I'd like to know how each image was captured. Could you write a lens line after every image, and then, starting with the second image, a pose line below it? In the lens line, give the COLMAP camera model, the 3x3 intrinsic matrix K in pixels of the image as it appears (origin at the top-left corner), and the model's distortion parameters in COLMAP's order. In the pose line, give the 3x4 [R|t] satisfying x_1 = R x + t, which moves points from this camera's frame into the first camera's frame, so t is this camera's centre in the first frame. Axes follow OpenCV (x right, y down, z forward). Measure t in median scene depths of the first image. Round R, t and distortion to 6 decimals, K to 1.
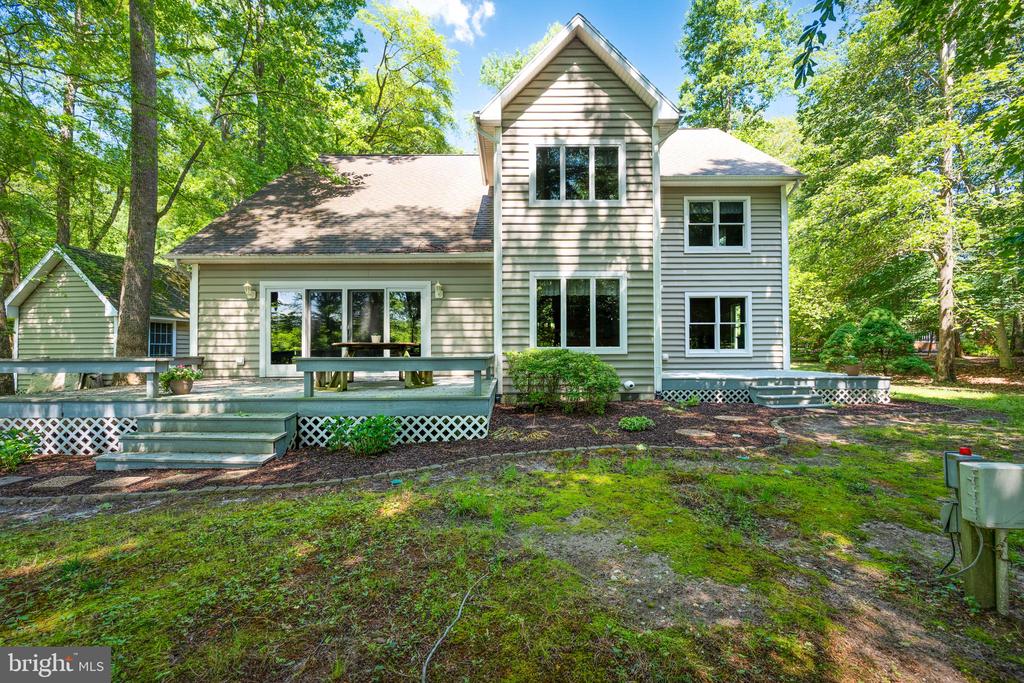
lens RADIAL K [[400.3, 0, 512.0], [0, 400.3, 341.5], [0, 0, 1]] dist [-0.001180, -0.000240]
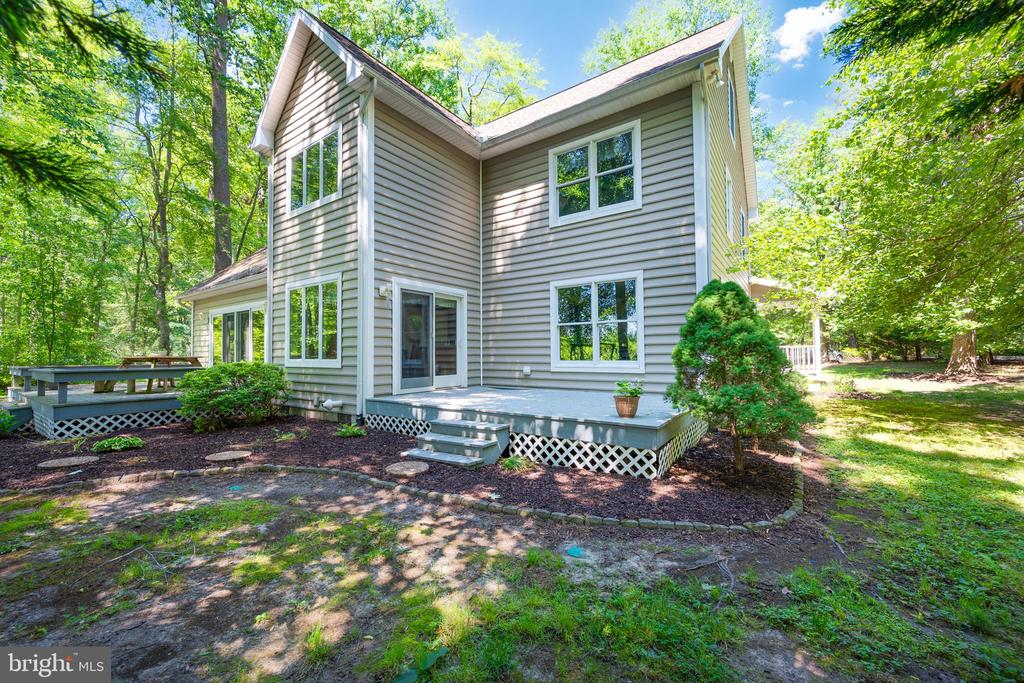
lens RADIAL K [[400.3, 0, 512.0], [0, 400.3, 341.5], [0, 0, 1]] dist [-0.001180, -0.000240]
pose [[0.809889, -0.017475, -0.586323, 1.057382], [0.014987, 0.999846, -0.009099, -0.012094], [0.586392, -0.001418, 0.810026, 0.492479]]
